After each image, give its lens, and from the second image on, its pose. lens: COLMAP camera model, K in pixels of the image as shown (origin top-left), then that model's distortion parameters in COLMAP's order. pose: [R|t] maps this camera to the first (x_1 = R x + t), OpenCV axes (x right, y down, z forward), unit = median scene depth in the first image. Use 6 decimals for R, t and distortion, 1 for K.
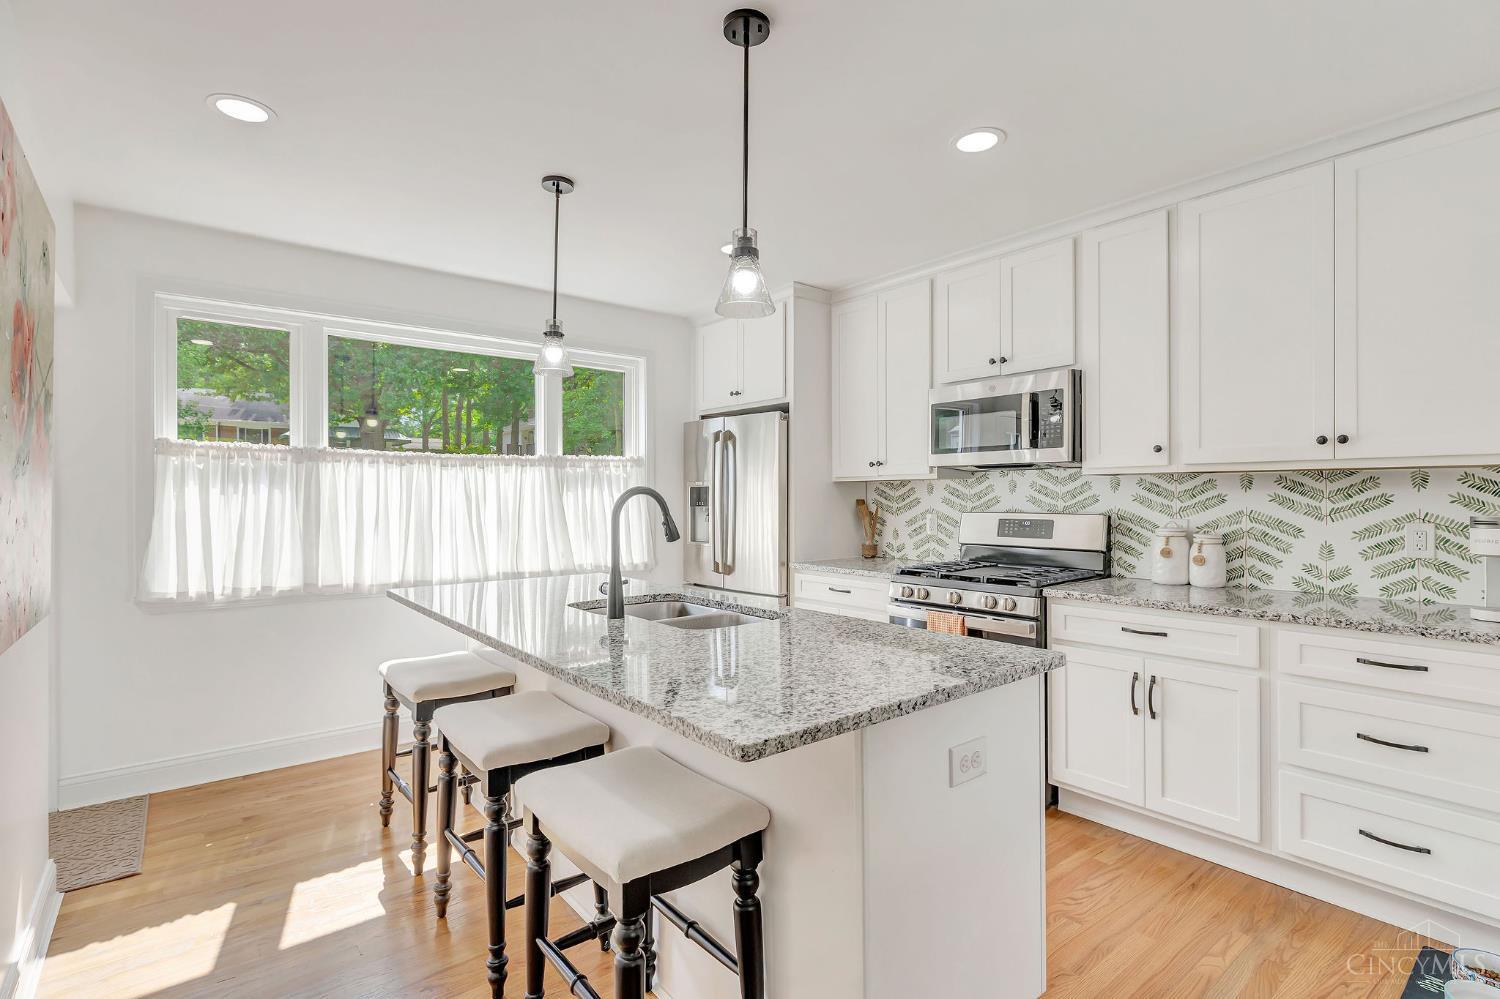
lens RADIAL K [[706.4, 0, 741.8], [0, 706.4, 498.4], [0, 0, 1]] dist [0.002774, -0.000615]
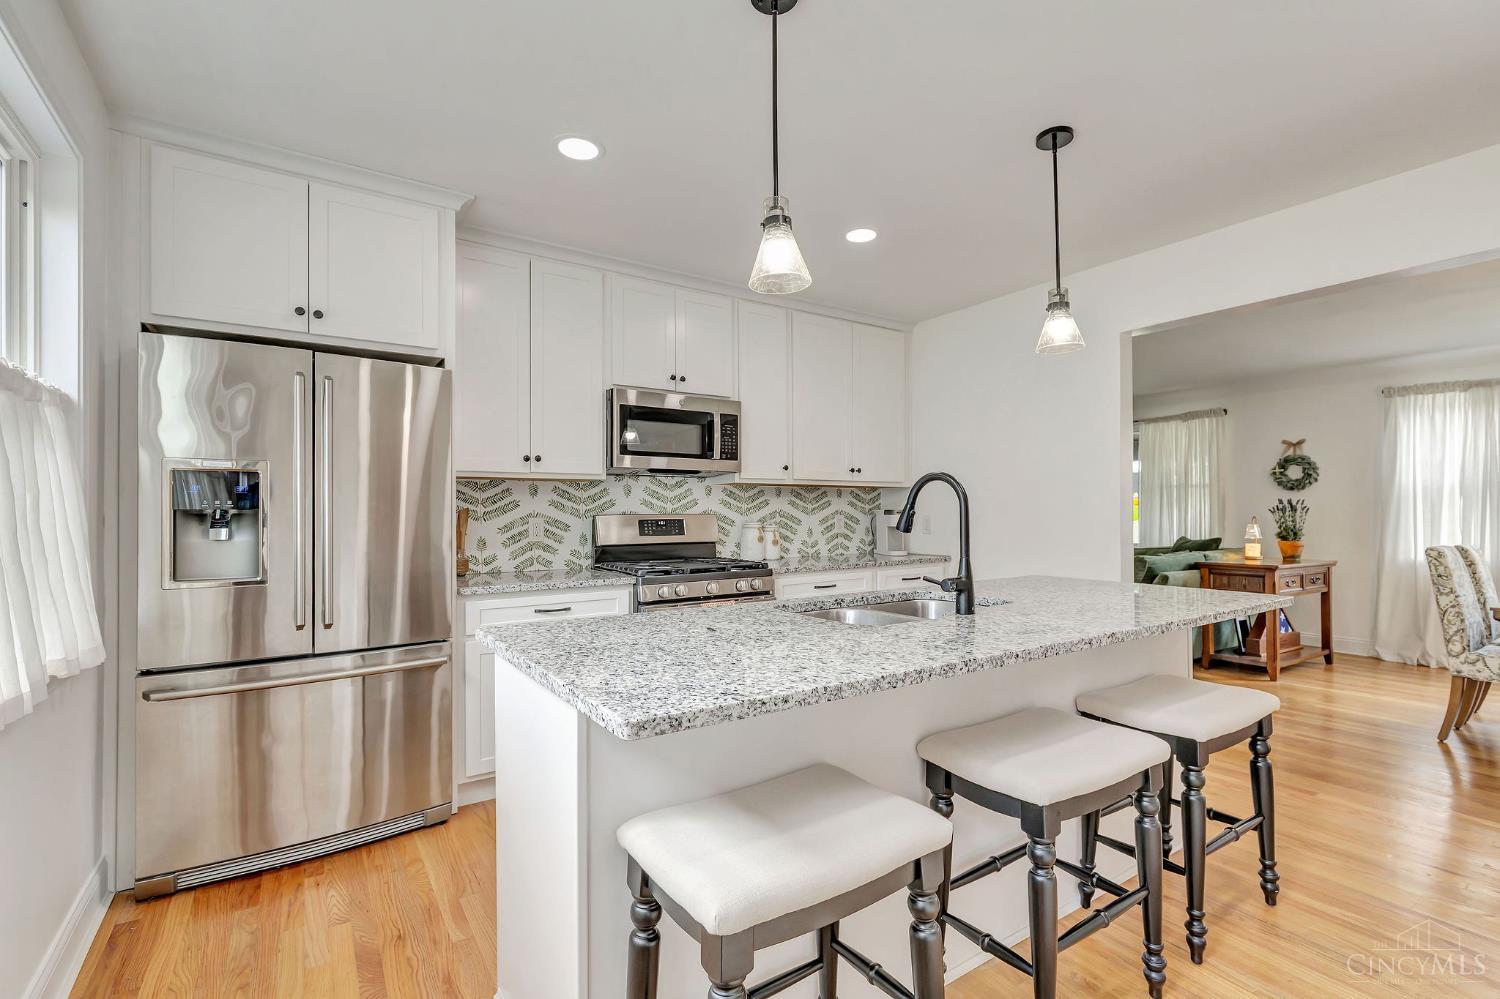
lens RADIAL K [[658.9, 0, 755.6], [0, 658.9, 497.7], [0, 0, 1]] dist [-0.001636, -0.000132]
pose [[0.107436, 0.010680, 0.994155, -0.706928], [-0.002299, 0.999942, -0.010493, 0.005439], [-0.994209, -0.001159, 0.107455, 0.823647]]
